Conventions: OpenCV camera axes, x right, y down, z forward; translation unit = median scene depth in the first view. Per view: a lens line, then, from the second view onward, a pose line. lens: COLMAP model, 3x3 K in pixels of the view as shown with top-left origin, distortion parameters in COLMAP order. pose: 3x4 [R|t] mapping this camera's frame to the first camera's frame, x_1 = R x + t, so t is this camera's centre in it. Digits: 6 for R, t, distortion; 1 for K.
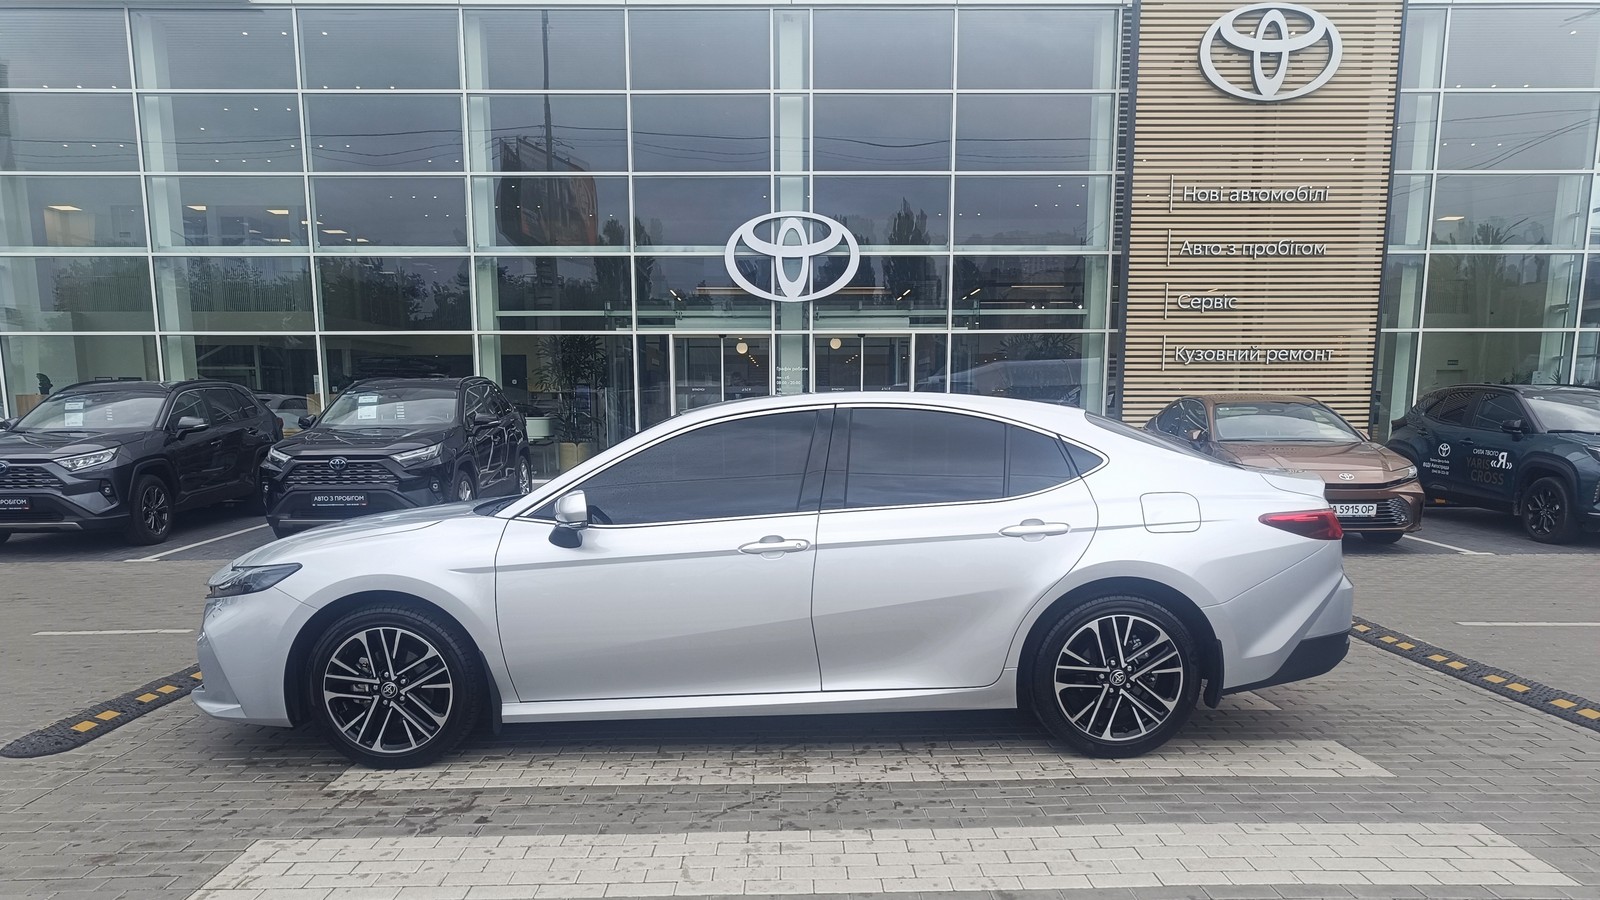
lens RADIAL K [[1152.8, 0, 781.7], [0, 1152.8, 591.6], [0, 0, 1]] dist [-0.005285, 0.005823]
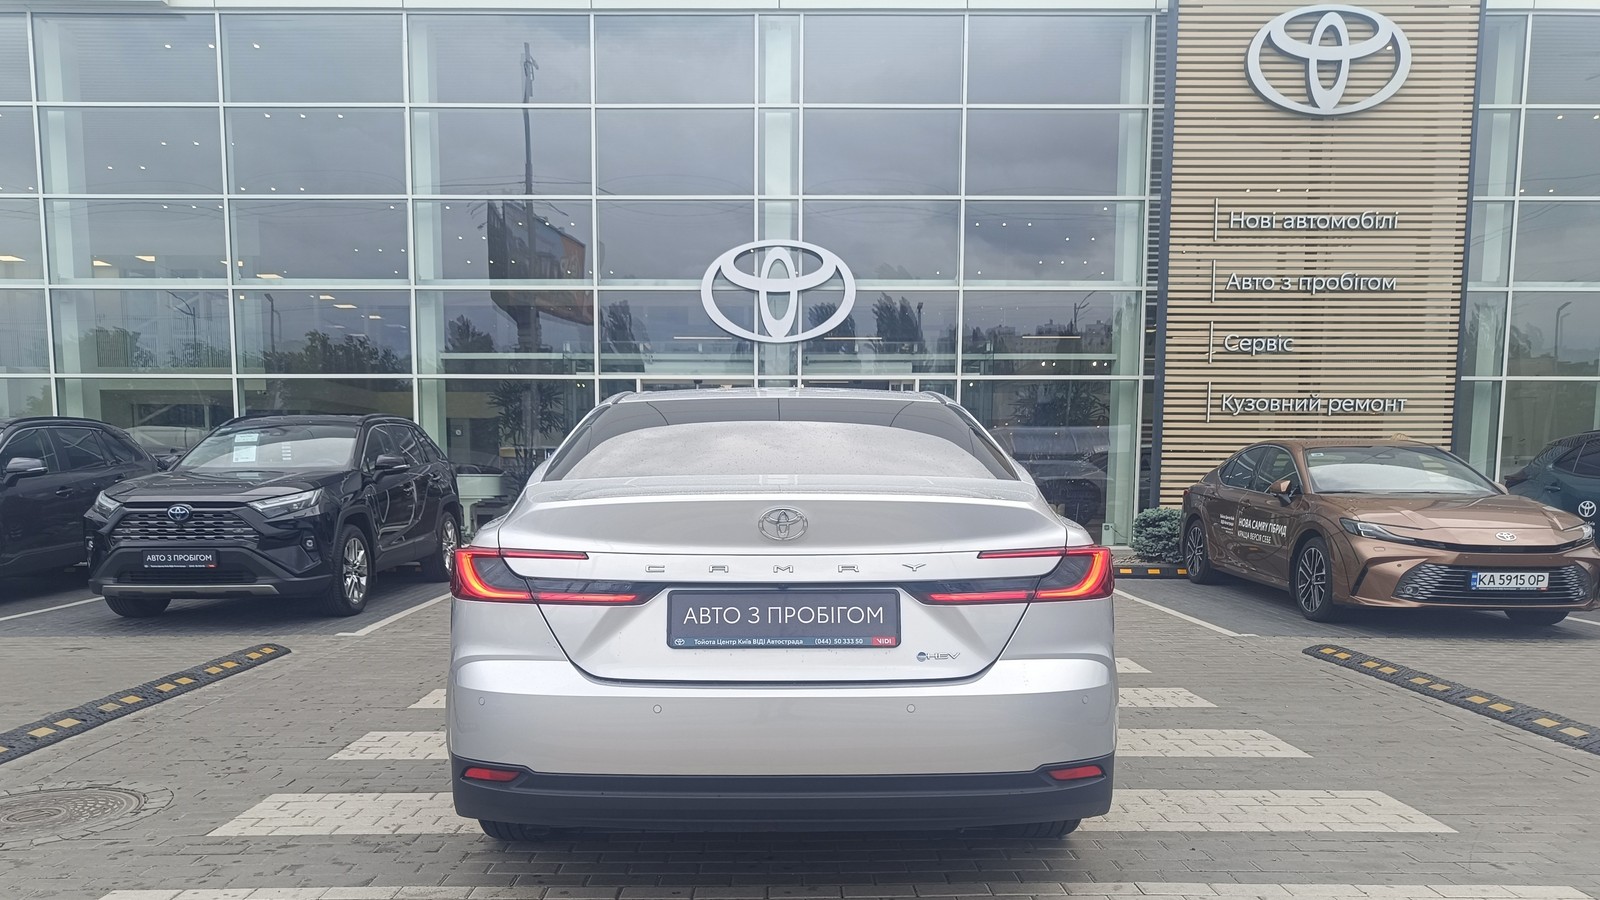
lens RADIAL K [[1152.8, 0, 760.4], [0, 1152.8, 595.2], [0, 0, 1]] dist [-0.005285, 0.005823]
pose [[0.999930, 0.006108, -0.010102, 0.005890], [-0.006731, 0.998002, -0.062824, -0.006630], [0.009698, 0.062888, 0.997973, 0.148358]]
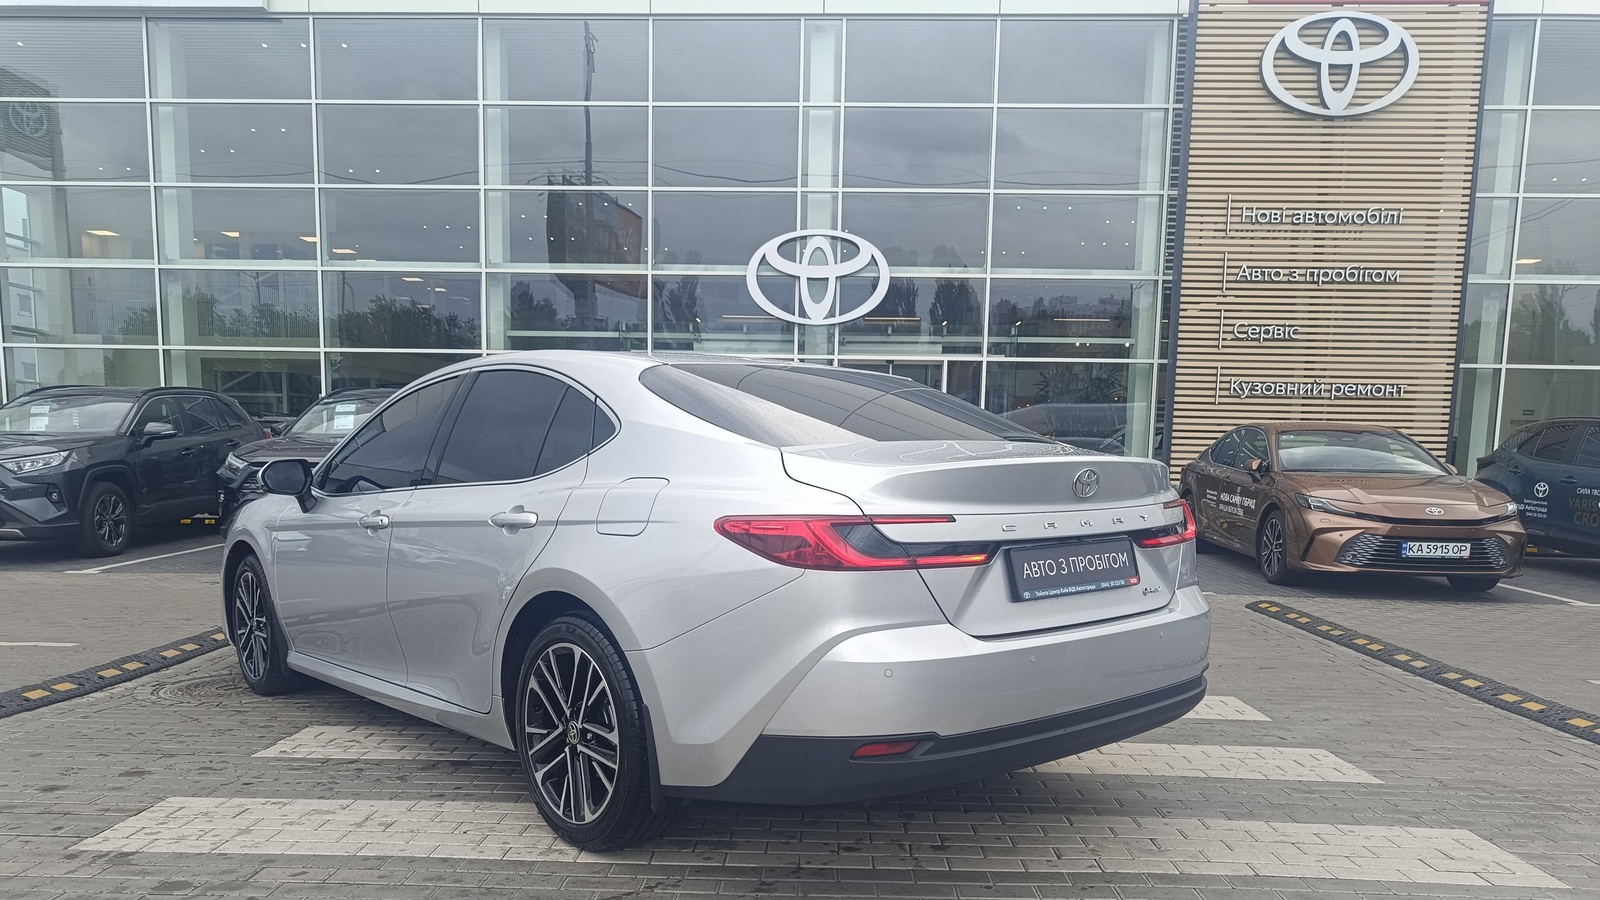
lens RADIAL K [[1152.8, 0, 763.0], [0, 1152.8, 592.2], [0, 0, 1]] dist [-0.005285, 0.005823]
pose [[0.998366, 0.026904, -0.050415, 0.019288], [-0.028934, 0.998781, -0.039986, 0.006054], [0.049278, 0.041380, 0.997928, 0.069000]]
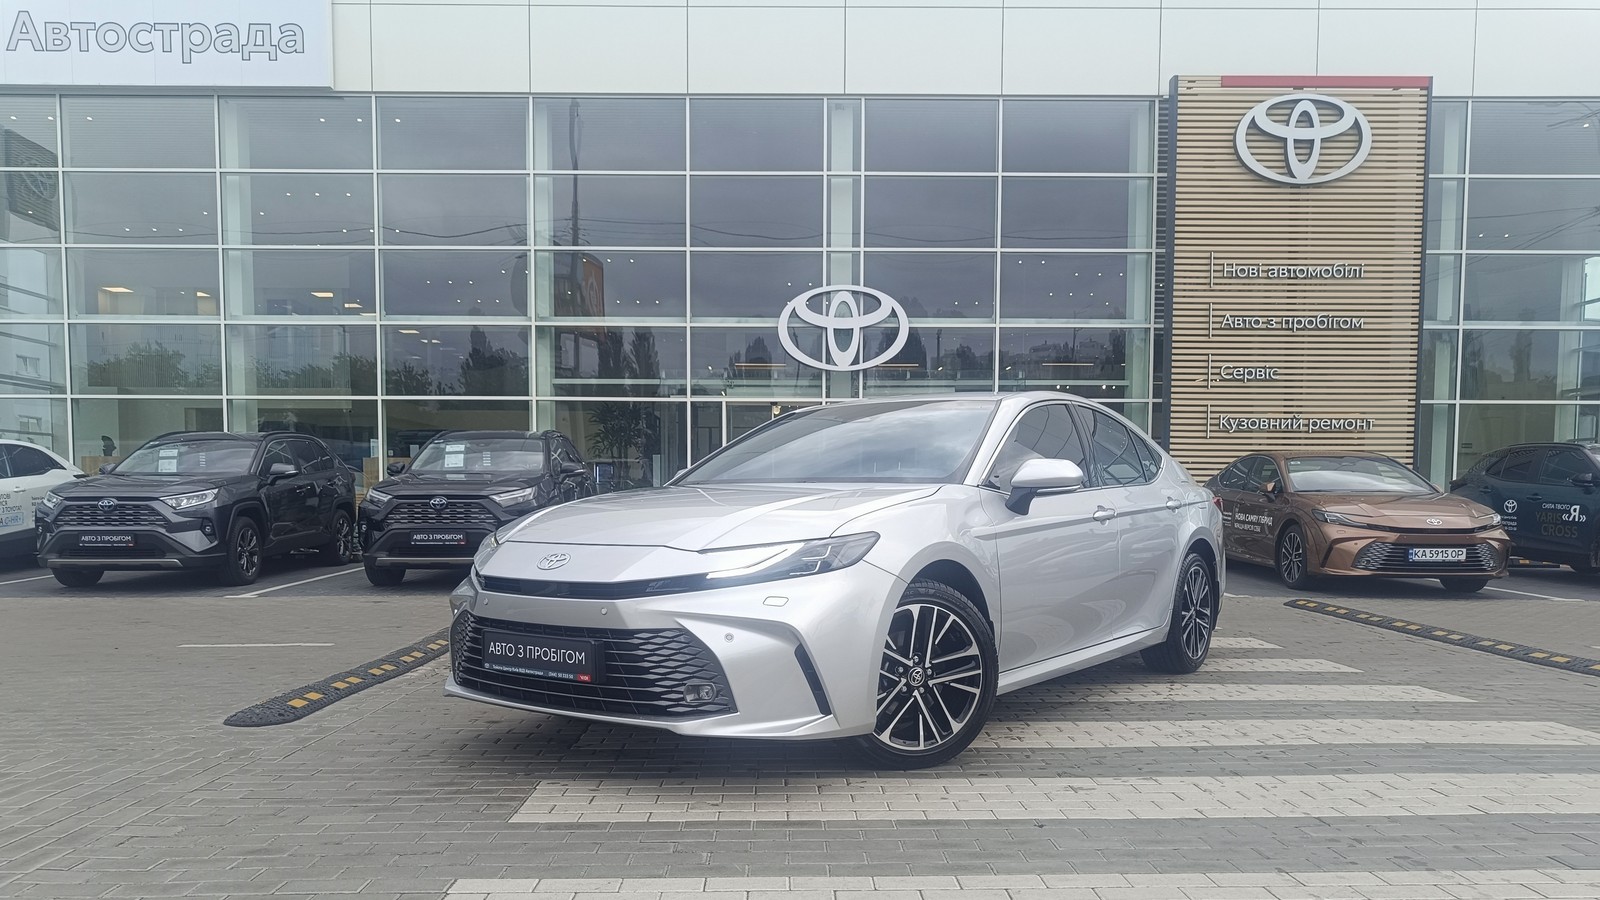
lens RADIAL K [[1152.8, 0, 763.7], [0, 1152.8, 560.8], [0, 0, 1]] dist [-0.005285, 0.005823]
pose [[0.999957, 0.006972, -0.006103, -0.055962], [-0.007587, 0.994205, -0.107233, 0.028538], [0.005320, 0.107275, 0.994215, -0.003567]]
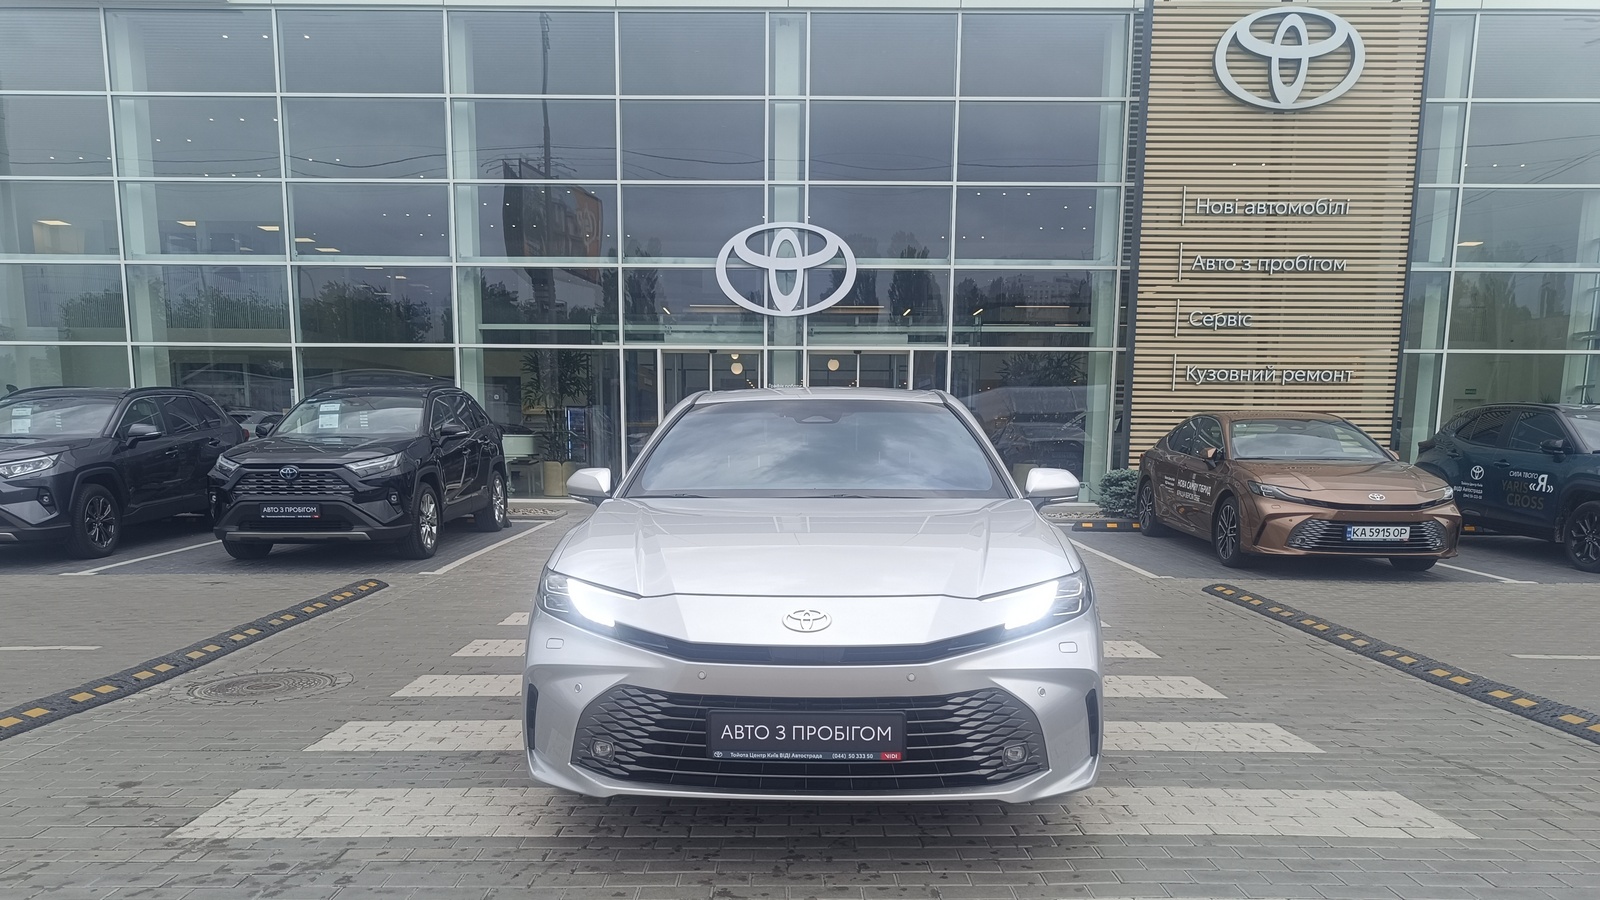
lens RADIAL K [[1152.8, 0, 767.9], [0, 1152.8, 607.6], [0, 0, 1]] dist [-0.005285, 0.005823]
pose [[0.999851, 0.011181, -0.013163, 0.010027], [-0.011345, 0.999858, -0.012425, 0.003328], [0.013023, 0.012573, 0.999836, 0.044703]]
